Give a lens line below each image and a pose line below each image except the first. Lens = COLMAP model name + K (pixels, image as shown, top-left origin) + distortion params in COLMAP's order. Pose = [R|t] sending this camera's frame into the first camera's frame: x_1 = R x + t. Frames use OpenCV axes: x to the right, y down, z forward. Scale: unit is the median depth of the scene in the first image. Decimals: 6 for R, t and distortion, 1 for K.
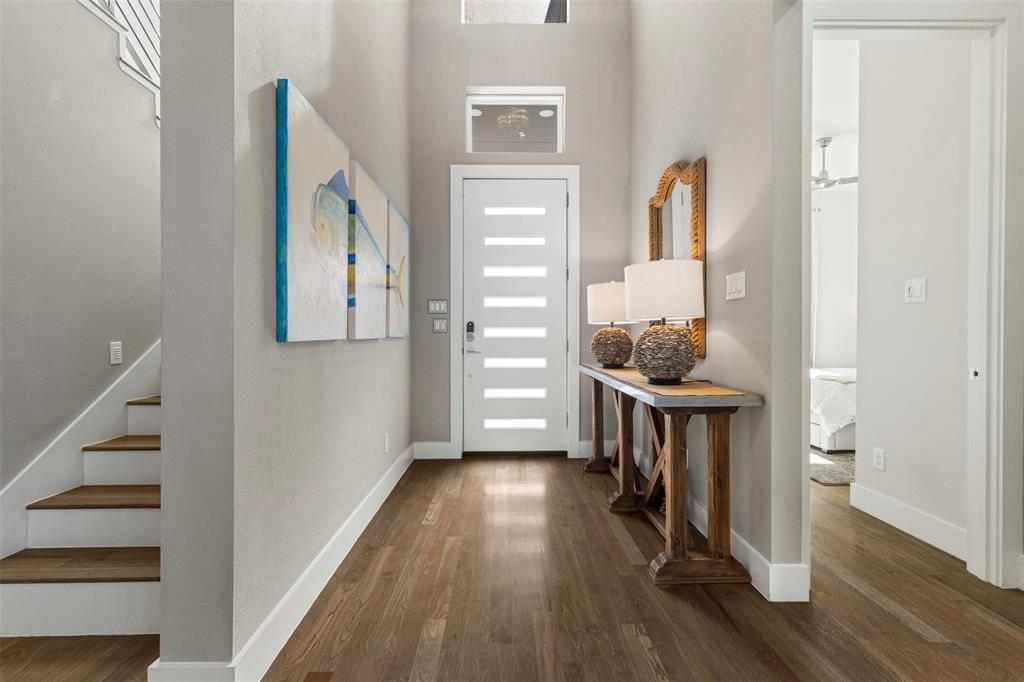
lens RADIAL K [[462.1, 0, 511.3], [0, 462.1, 336.2], [0, 0, 1]] dist [0.009544, 0.001092]
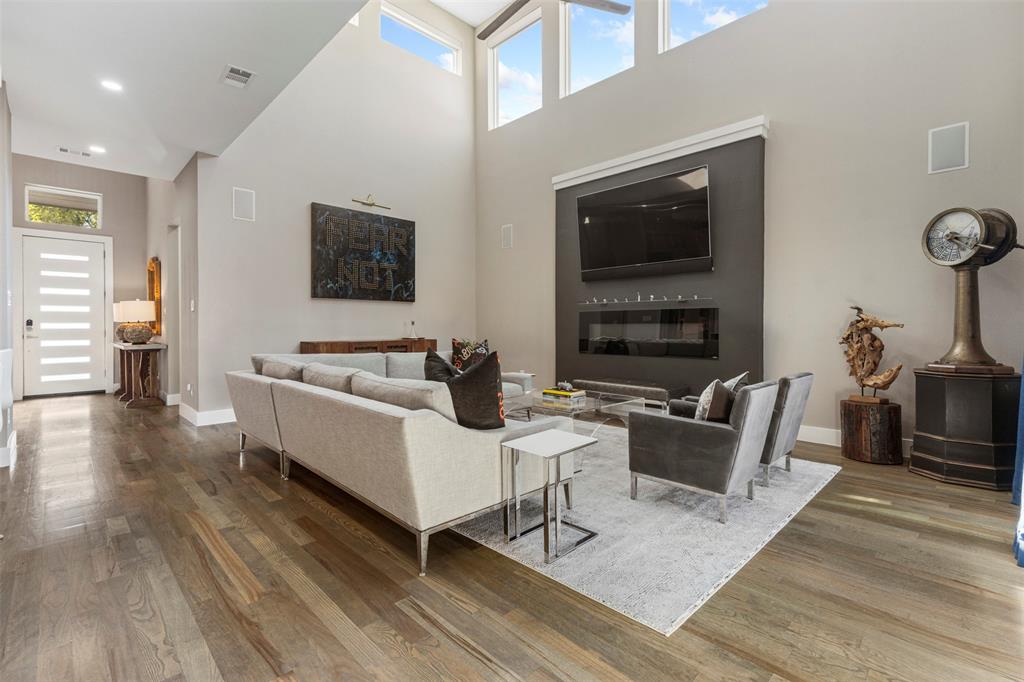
lens RADIAL K [[462.1, 0, 508.0], [0, 462.1, 330.2], [0, 0, 1]] dist [0.009544, 0.001092]
pose [[0.731725, -0.003106, 0.681593, 0.030076], [0.003450, 0.999994, 0.000853, 0.013025], [-0.681591, 0.001727, 0.731731, -1.486340]]
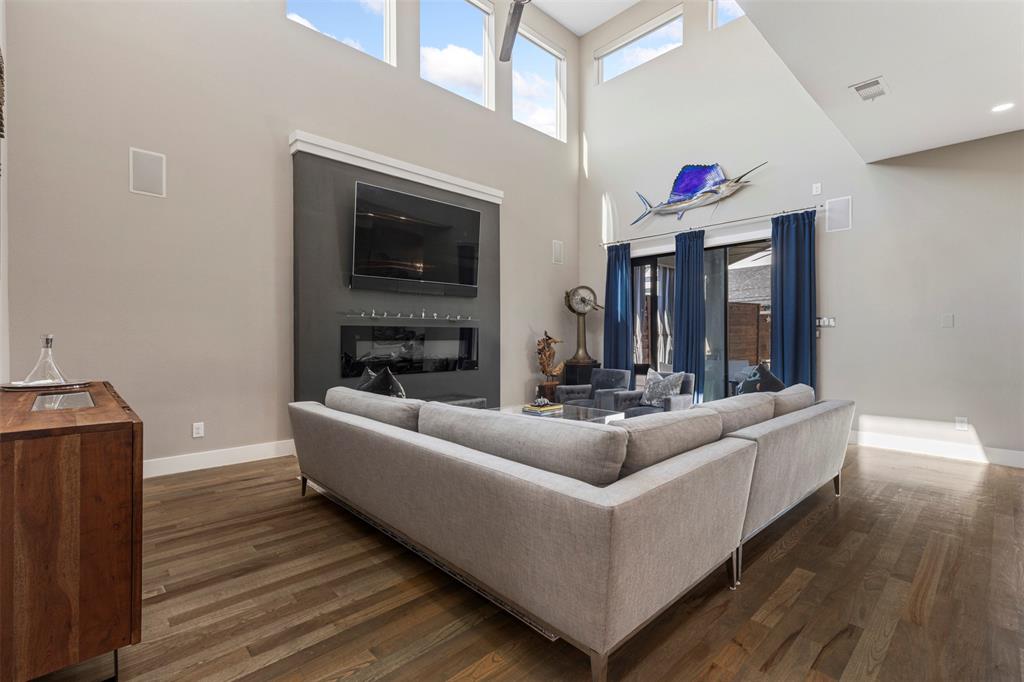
lens RADIAL K [[462.1, 0, 506.8], [0, 462.1, 335.2], [0, 0, 1]] dist [0.009544, 0.001092]
pose [[-0.668587, 0.004027, 0.743623, 0.164842], [0.005651, 0.999984, -0.000334, -0.073644], [-0.743612, 0.003979, -0.668599, 2.685461]]
